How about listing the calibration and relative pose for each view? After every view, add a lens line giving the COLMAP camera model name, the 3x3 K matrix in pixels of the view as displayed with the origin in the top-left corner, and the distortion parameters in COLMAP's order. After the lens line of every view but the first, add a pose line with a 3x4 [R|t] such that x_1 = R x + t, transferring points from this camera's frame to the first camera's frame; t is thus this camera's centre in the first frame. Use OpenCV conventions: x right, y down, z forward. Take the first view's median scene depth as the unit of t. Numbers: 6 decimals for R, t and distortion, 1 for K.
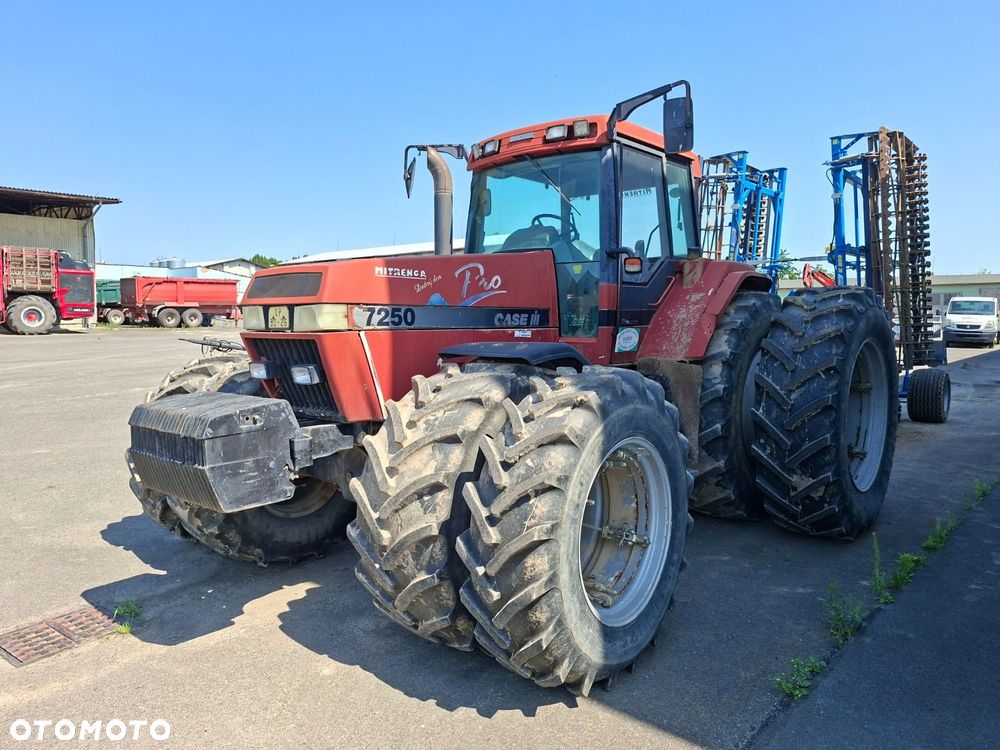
lens RADIAL K [[687.1, 0, 495.2], [0, 687.1, 365.3], [0, 0, 1]] dist [0.150345, -0.219491]
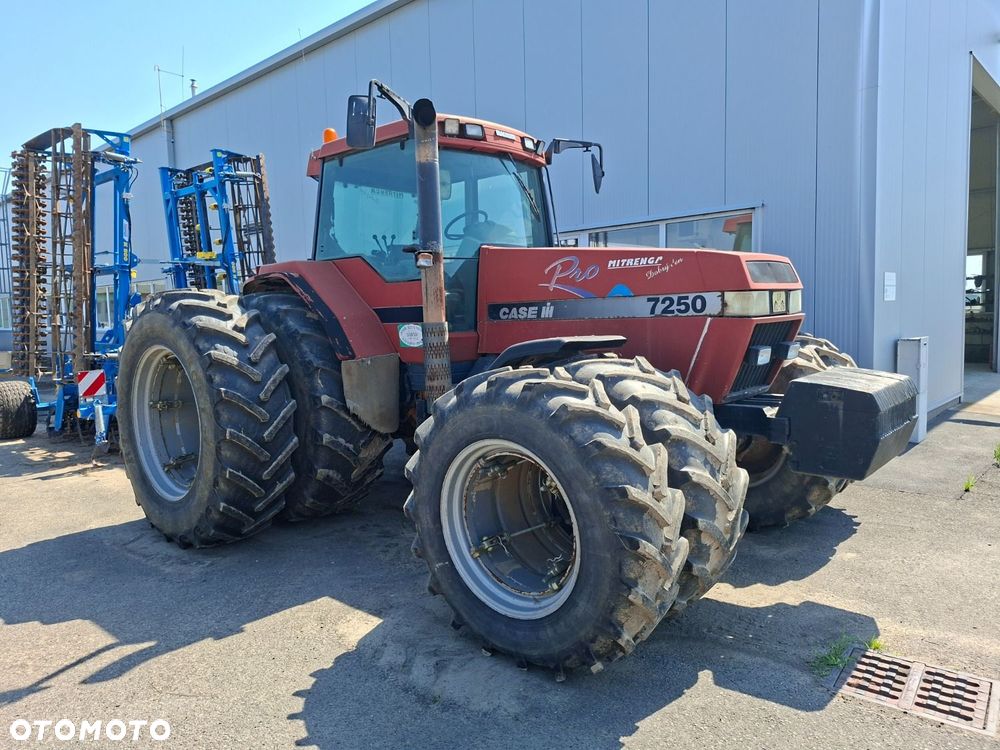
lens RADIAL K [[685.4, 0, 488.5], [0, 685.4, 365.2], [0, 0, 1]] dist [0.090011, -0.120939]
pose [[0.027290, -0.080496, 0.996381, -1.392790], [0.102831, 0.991691, 0.077301, -0.100337], [-0.994324, 0.100349, 0.035340, 1.418088]]
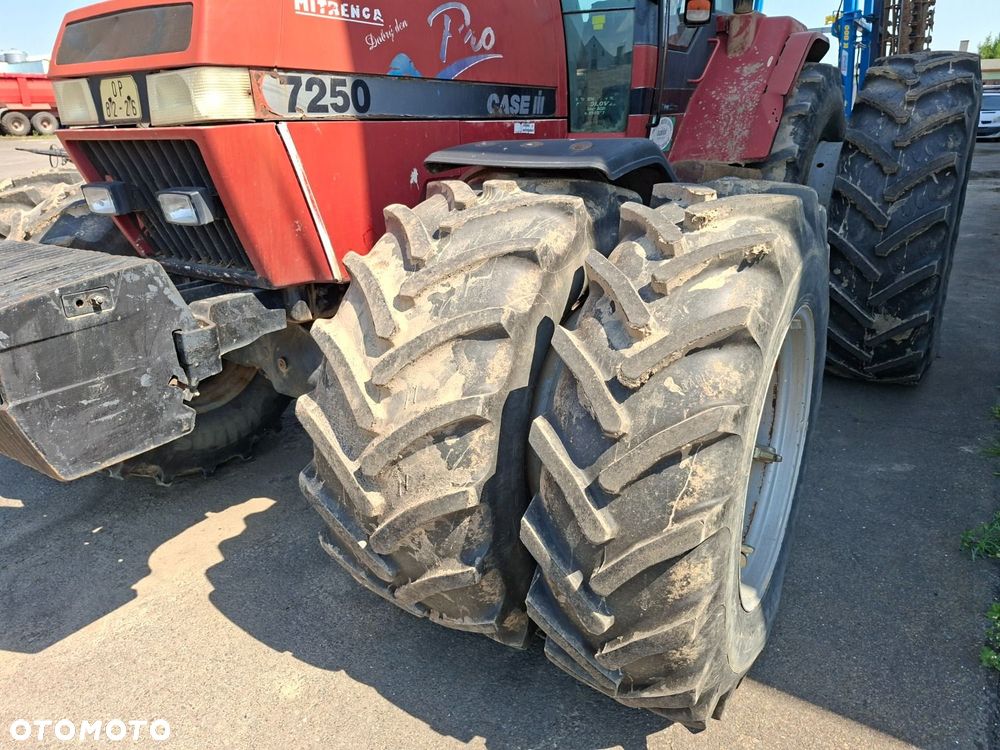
lens RADIAL K [[691.6, 0, 496.7], [0, 691.6, 357.5], [0, 0, 1]] dist [0.101018, -0.127475]
pose [[0.990920, -0.057892, 0.121350, -0.099929], [0.024679, 0.965535, 0.259102, -0.009701], [-0.132168, -0.253754, 0.958196, 0.388533]]
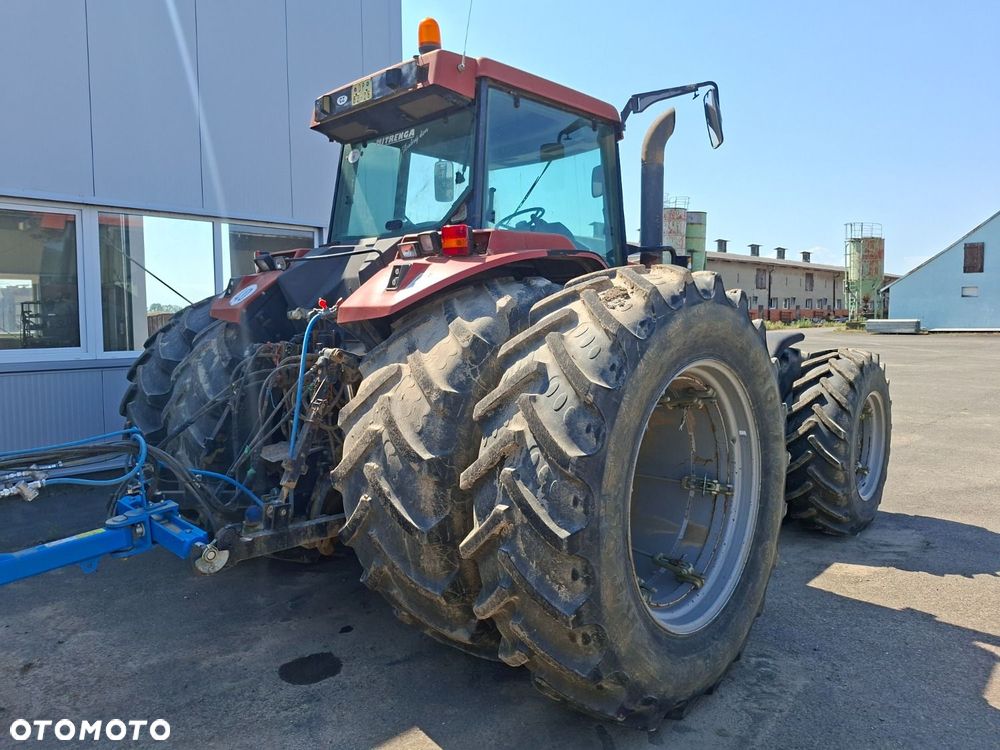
lens RADIAL K [[697.4, 0, 493.1], [0, 697.4, 366.7], [0, 0, 1]] dist [0.095203, -0.120674]
pose [[-0.998665, 0.005878, 0.051313, 0.104121], [0.013232, 0.989462, 0.144190, -0.206591], [-0.049925, 0.144677, -0.988219, 2.859781]]
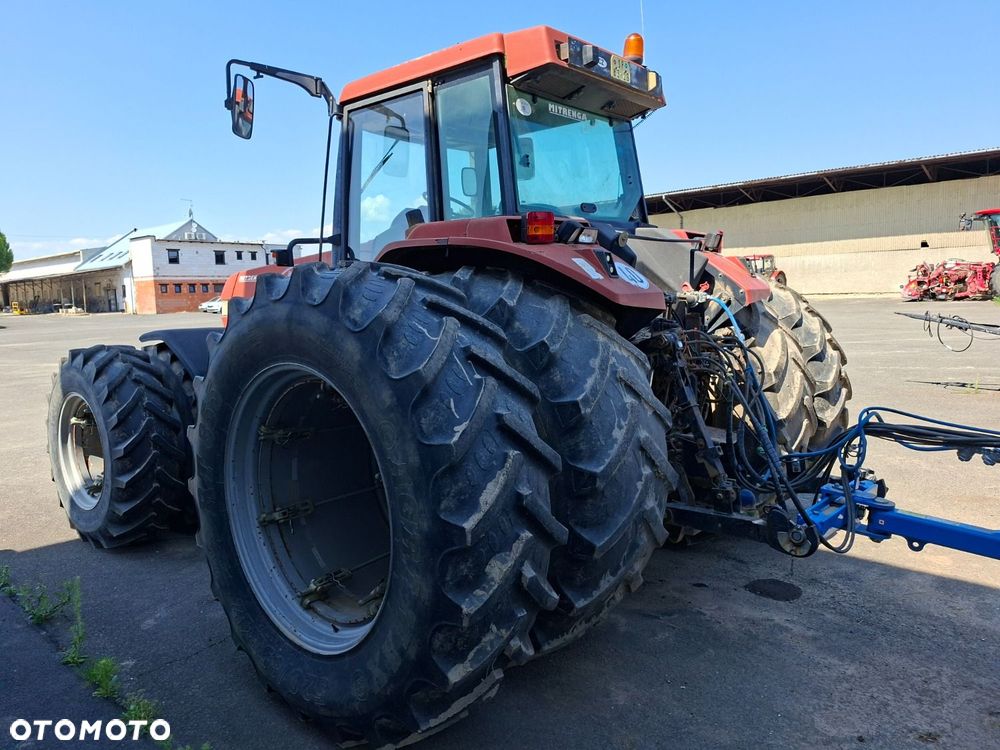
lens RADIAL K [[697.4, 0, 493.1], [0, 697.4, 366.7], [0, 0, 1]] dist [0.095203, -0.120674]
pose [[0.001441, 0.104908, -0.994481, 1.442668], [-0.045649, 0.993452, 0.104733, -0.132737], [0.998957, 0.045246, 0.006221, 1.570065]]
